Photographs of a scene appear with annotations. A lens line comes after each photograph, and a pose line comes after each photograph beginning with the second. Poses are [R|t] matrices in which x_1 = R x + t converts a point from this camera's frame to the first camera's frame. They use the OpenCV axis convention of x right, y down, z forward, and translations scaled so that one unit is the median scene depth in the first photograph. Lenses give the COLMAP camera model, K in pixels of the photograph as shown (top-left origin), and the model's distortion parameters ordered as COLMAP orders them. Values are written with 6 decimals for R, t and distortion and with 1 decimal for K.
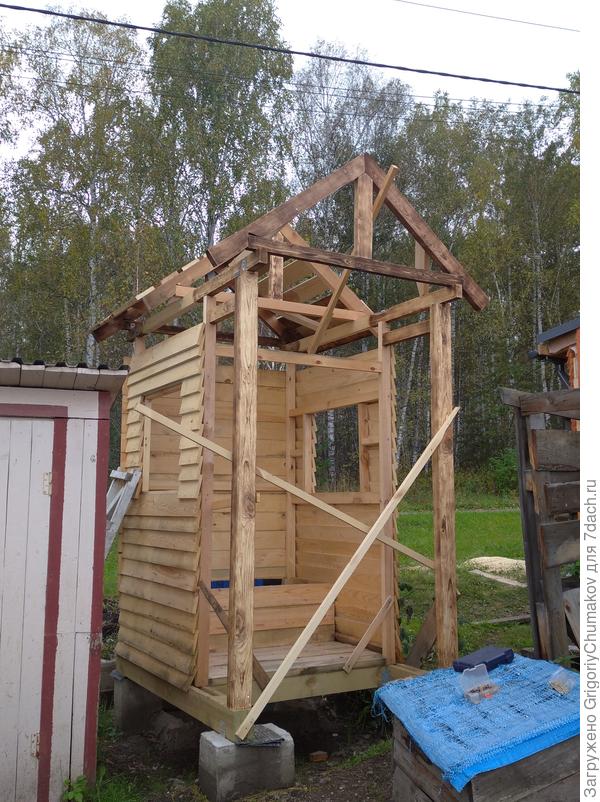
lens RADIAL K [[800.9, 0, 299.1], [0, 800.9, 395.8], [0, 0, 1]] dist [0.040944, 0.000000]
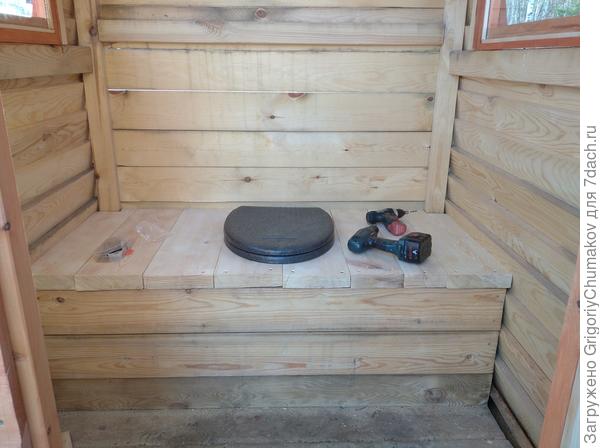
lens RADIAL K [[482.7, 0, 297.9], [0, 482.7, 220.6], [0, 0, 1]] dist [0.066551, -0.088260]
pose [[0.880086, 0.153771, -0.449224, 0.067123], [0.058101, 0.904121, 0.423309, 0.115137], [0.471246, -0.398648, 0.786770, 0.930100]]
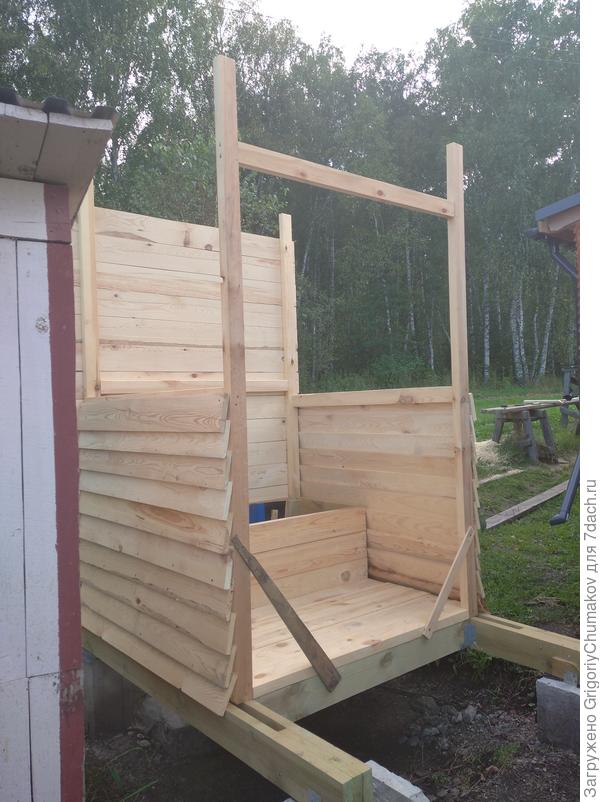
lens RADIAL K [[645.2, 0, 296.0], [0, 645.2, 398.4], [0, 0, 1]] dist [0.066551, -0.088260]
pose [[0.986590, -0.030948, 0.160256, -0.142335], [0.011689, 0.992735, 0.119752, 0.065332], [-0.162798, -0.116273, 0.979784, 0.491432]]
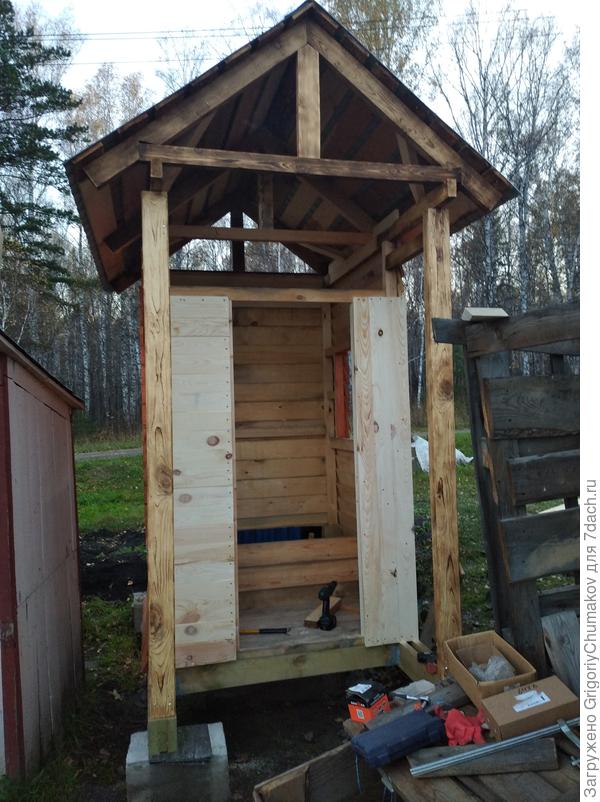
lens RADIAL K [[645.2, 0, 301.8], [0, 645.2, 400.2], [0, 0, 1]] dist [0.066551, -0.088260]
pose [[0.959281, -0.038763, -0.279782, 0.227955], [0.070288, 0.992139, 0.103537, -0.004424], [0.273569, -0.118986, 0.954464, 0.347688]]
